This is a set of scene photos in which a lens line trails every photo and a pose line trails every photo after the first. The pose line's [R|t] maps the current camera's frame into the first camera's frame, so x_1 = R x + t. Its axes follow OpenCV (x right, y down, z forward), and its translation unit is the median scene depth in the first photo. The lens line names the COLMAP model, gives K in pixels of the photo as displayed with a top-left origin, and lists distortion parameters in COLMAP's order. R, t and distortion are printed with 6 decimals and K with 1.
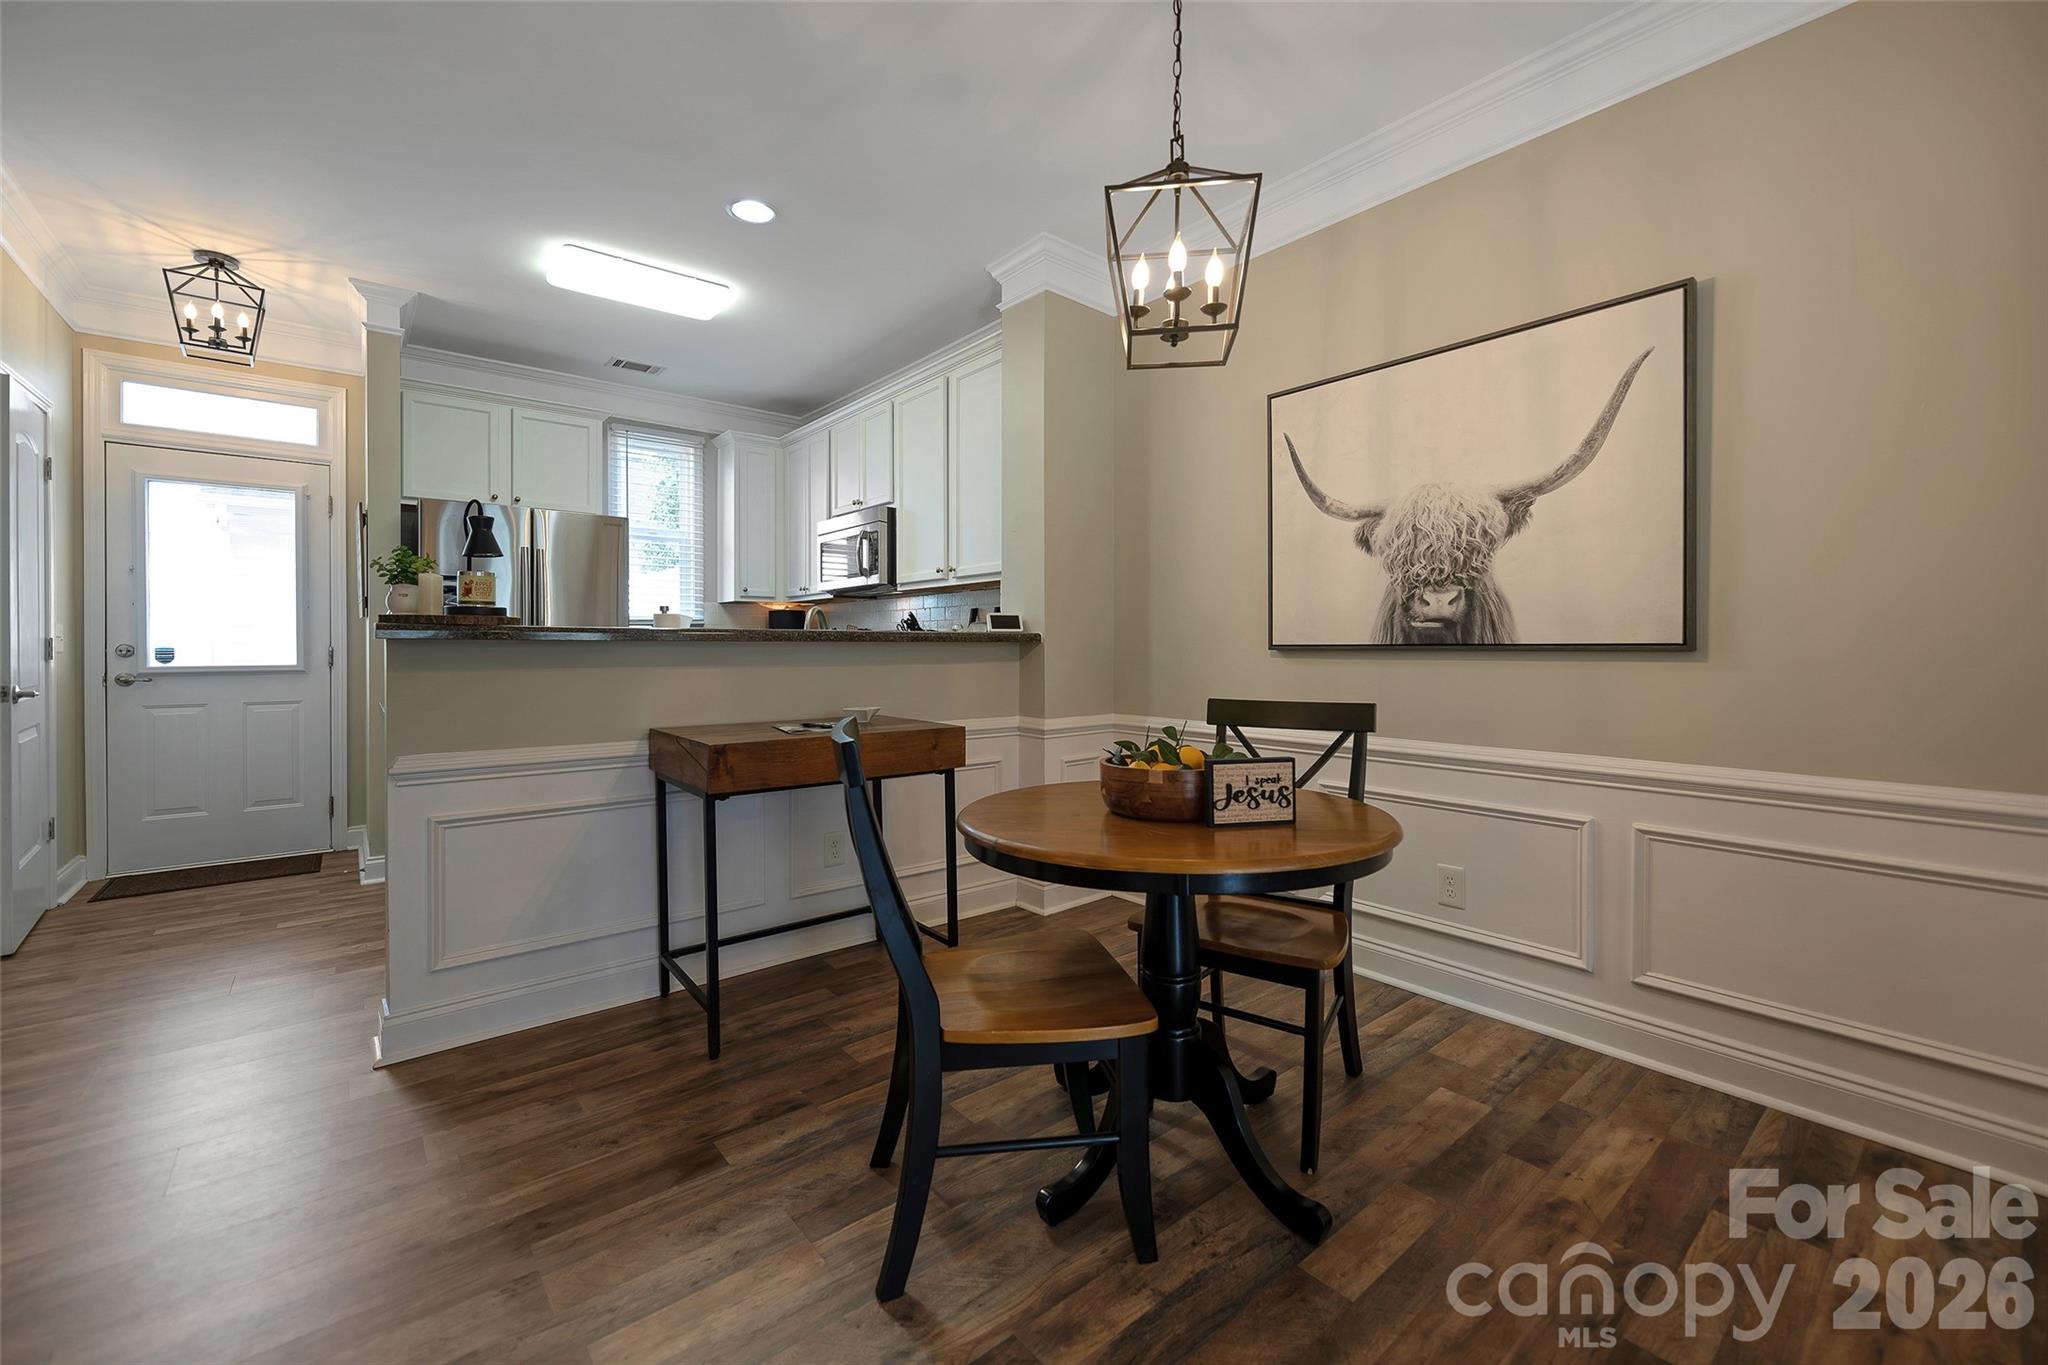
lens RADIAL K [[841.3, 0, 1030.1], [0, 841.3, 648.0], [0, 0, 1]] dist [0.002499, 0.000356]
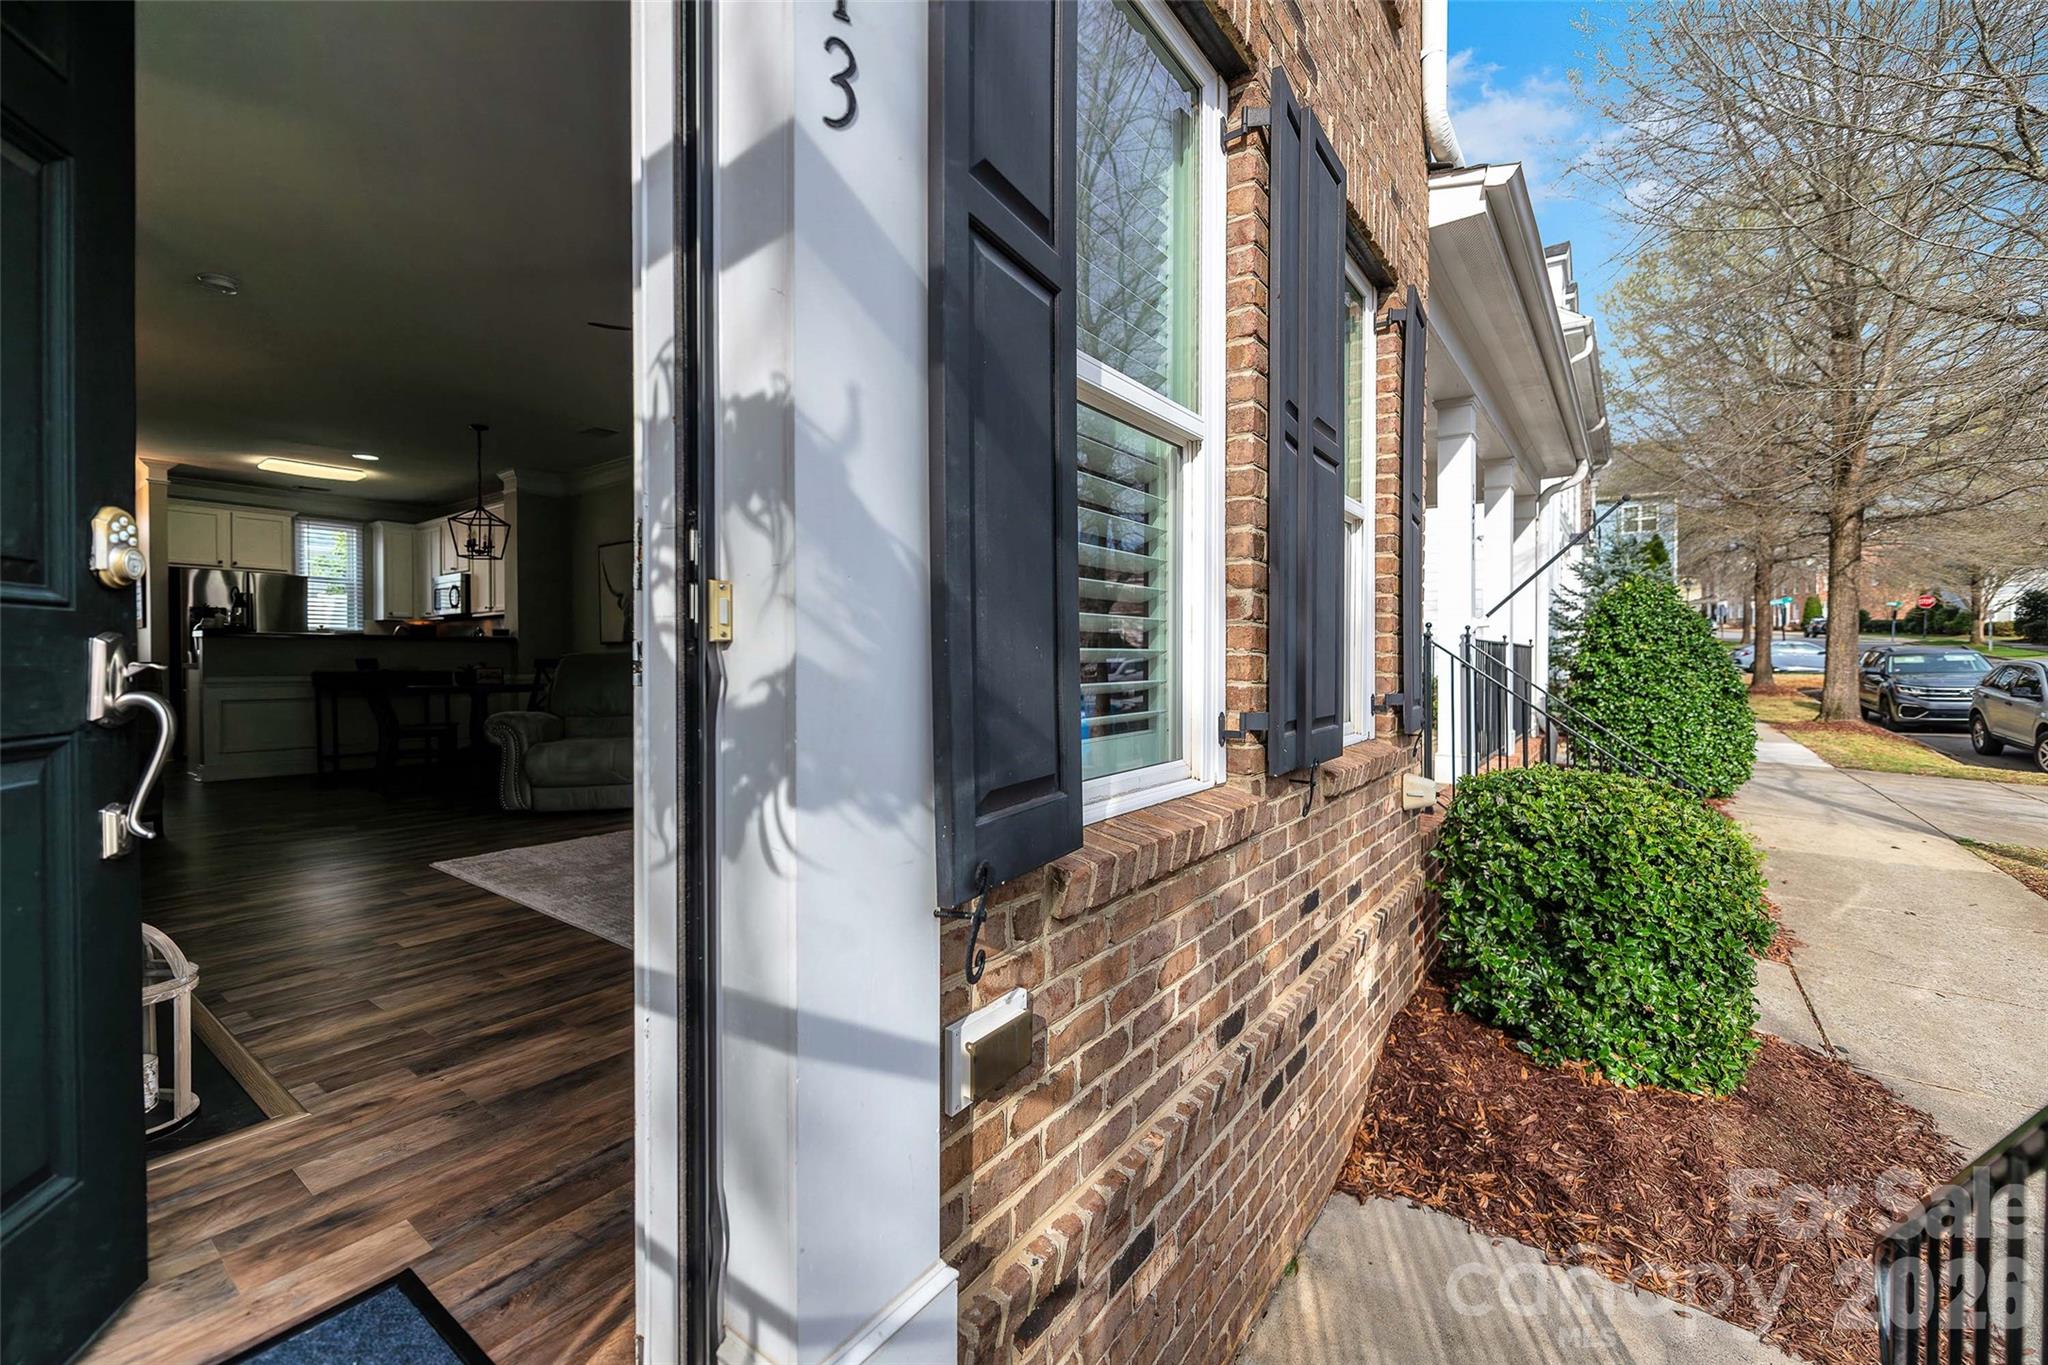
lens RADIAL K [[843.7, 0, 1034.4], [0, 843.7, 666.0], [0, 0, 1]] dist [0.002018, -0.000023]
pose [[0.968703, -0.002059, 0.248215, 0.798621], [0.000620, 0.999983, 0.005877, 0.047205], [-0.248222, -0.005539, 0.968687, -1.566557]]
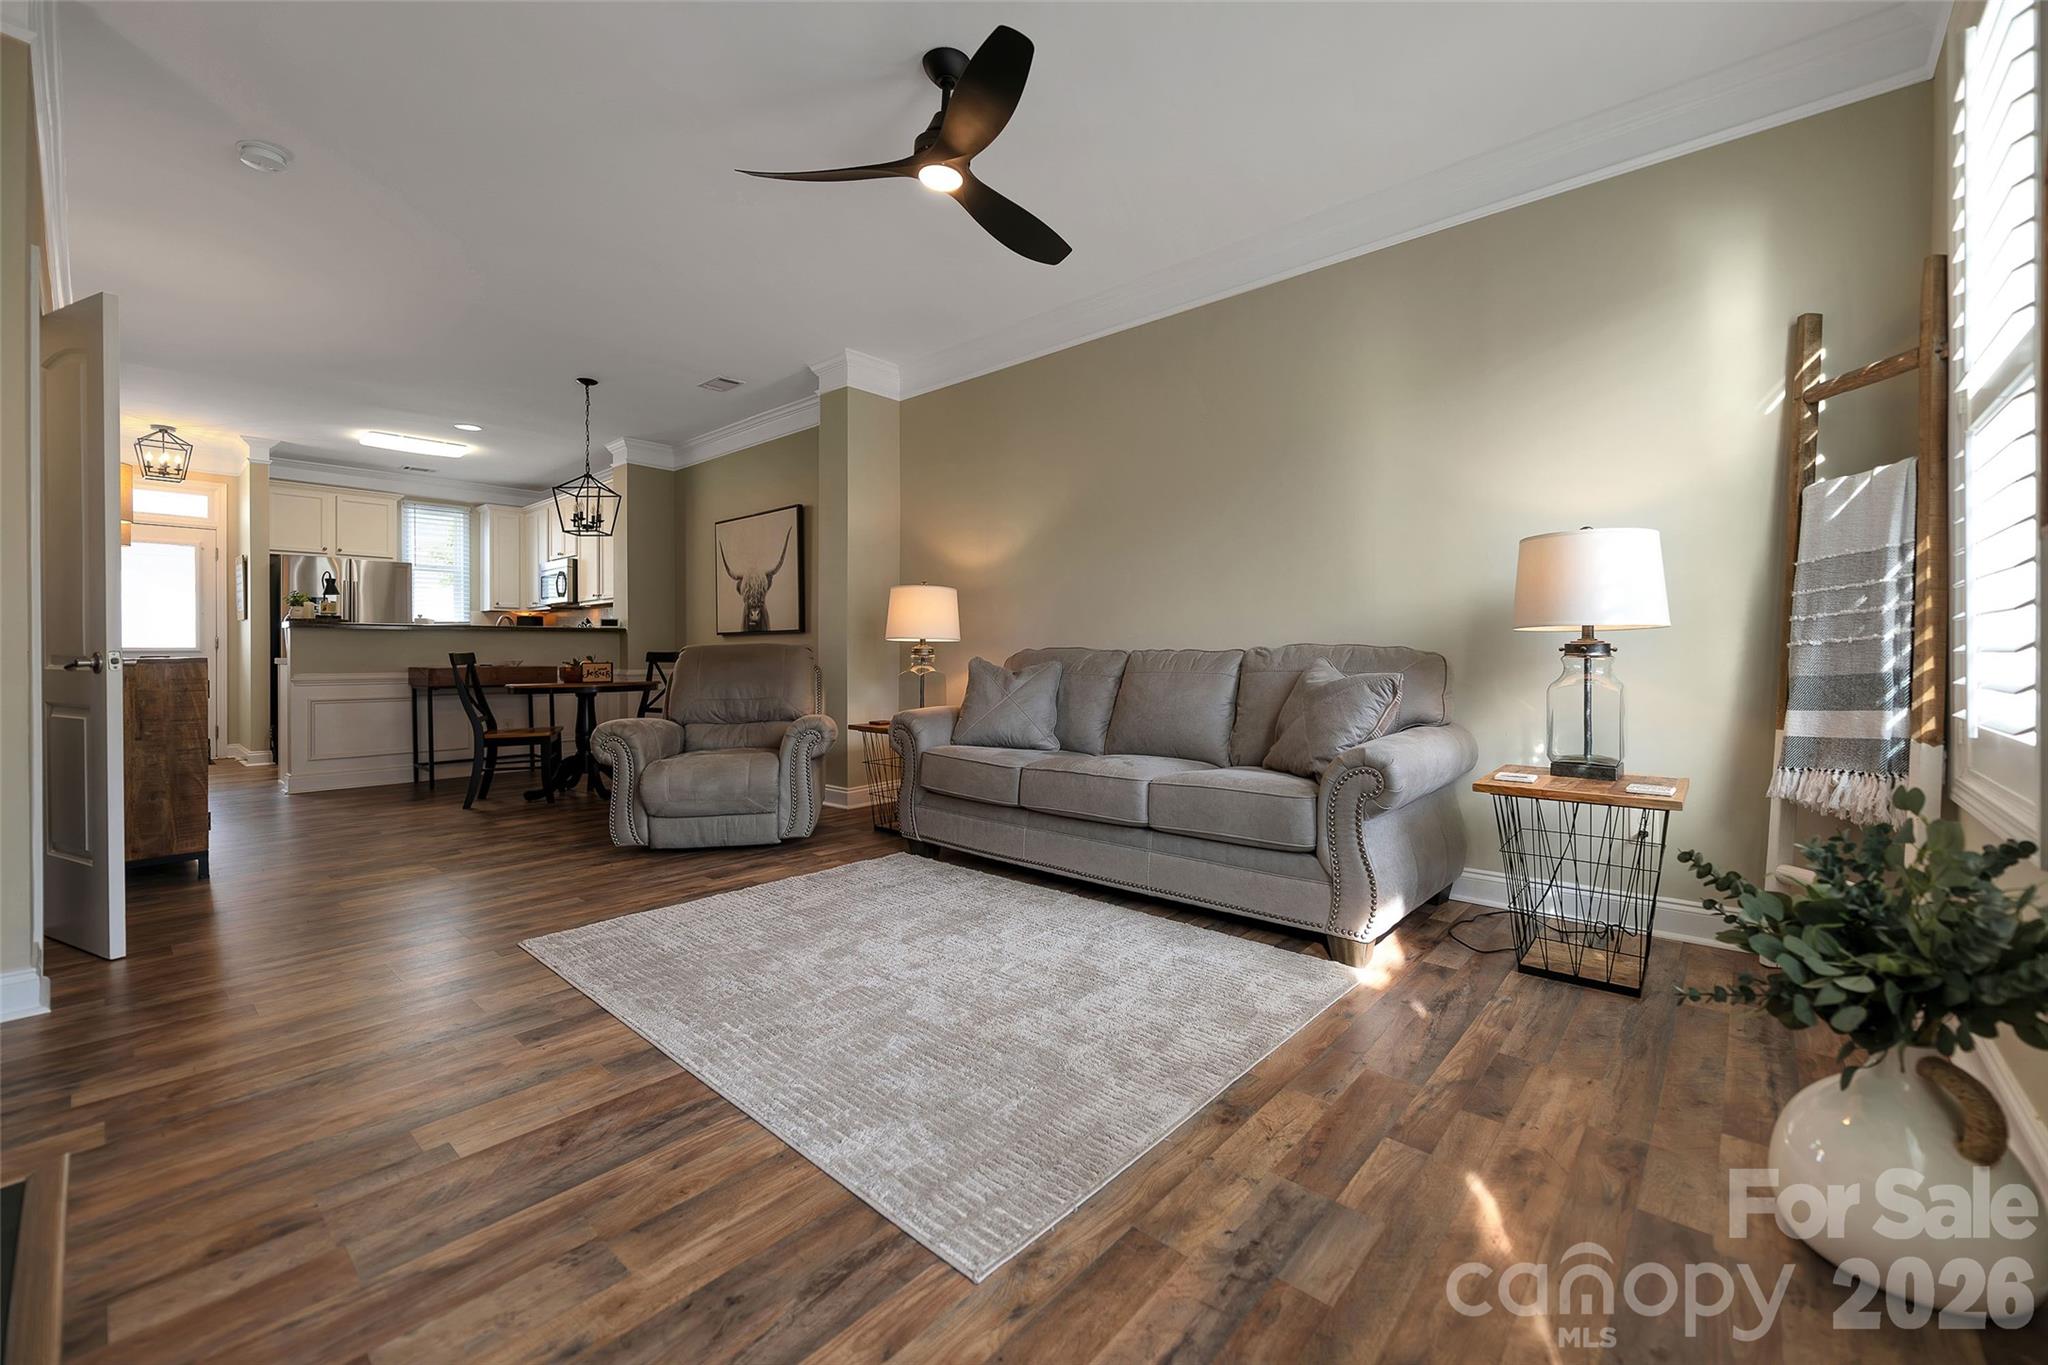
lens RADIAL K [[841.3, 0, 1030.1], [0, 841.3, 648.0], [0, 0, 1]] dist [0.002499, 0.000356]
pose [[0.988168, -0.002809, 0.153348, 0.663600], [0.003489, 0.999985, -0.004162, 0.042549], [-0.153334, 0.004647, 0.988164, -1.170893]]
